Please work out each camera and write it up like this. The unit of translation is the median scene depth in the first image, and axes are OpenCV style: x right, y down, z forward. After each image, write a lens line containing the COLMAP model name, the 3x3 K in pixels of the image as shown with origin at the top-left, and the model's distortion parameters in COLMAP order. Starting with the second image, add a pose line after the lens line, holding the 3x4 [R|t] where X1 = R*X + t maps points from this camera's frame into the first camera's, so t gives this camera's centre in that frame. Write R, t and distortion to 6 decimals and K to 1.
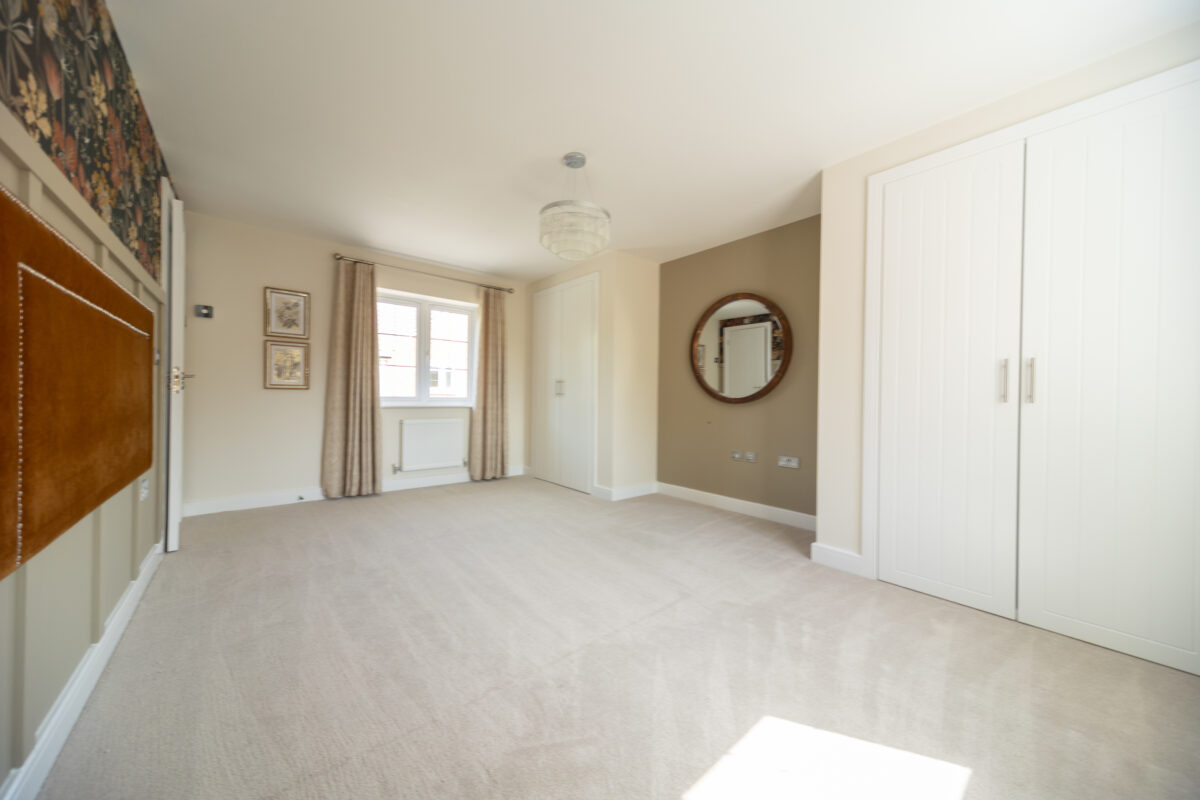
lens RADIAL K [[412.2, 0, 597.1], [0, 412.2, 398.7], [0, 0, 1]] dist [0.001646, -0.000217]
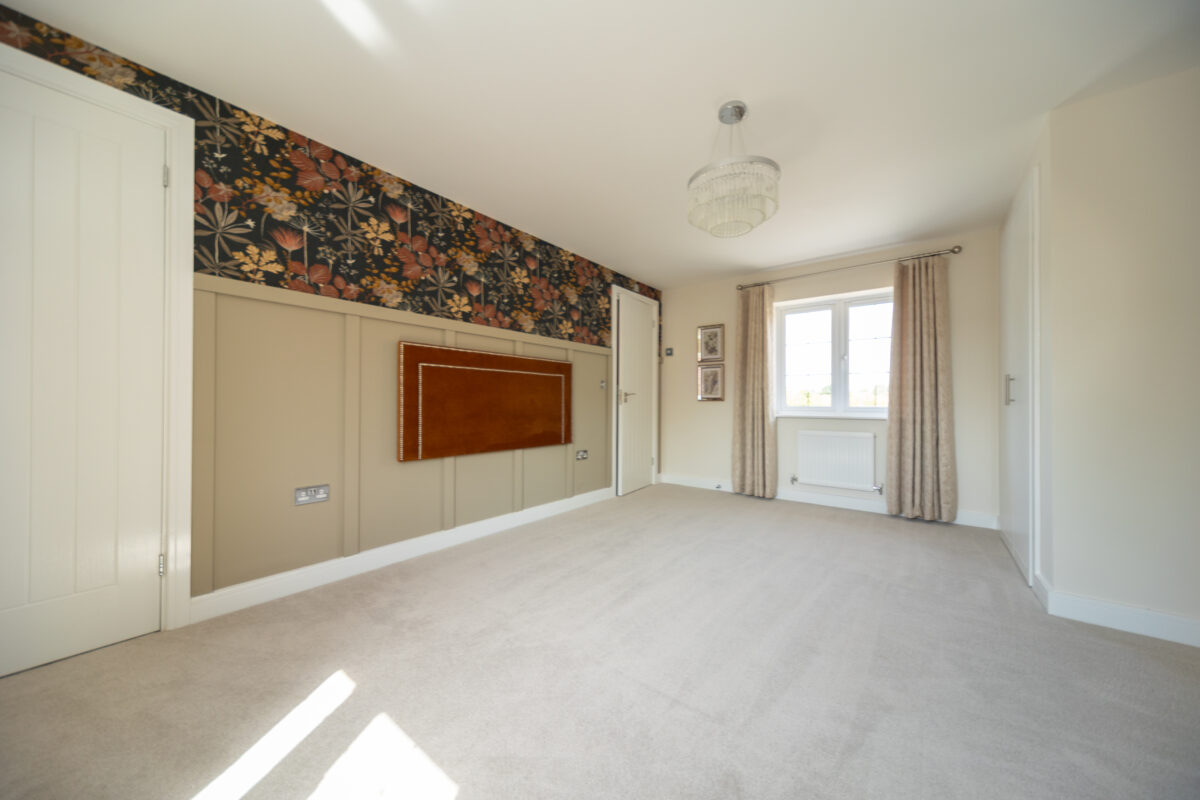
lens RADIAL K [[412.2, 0, 598.3], [0, 412.2, 403.7], [0, 0, 1]] dist [0.001646, -0.000217]
pose [[0.194798, -0.011999, -0.980770, 0.420730], [-0.003615, 0.999910, -0.012951, 0.002681], [0.980837, 0.006068, 0.194737, 0.364203]]
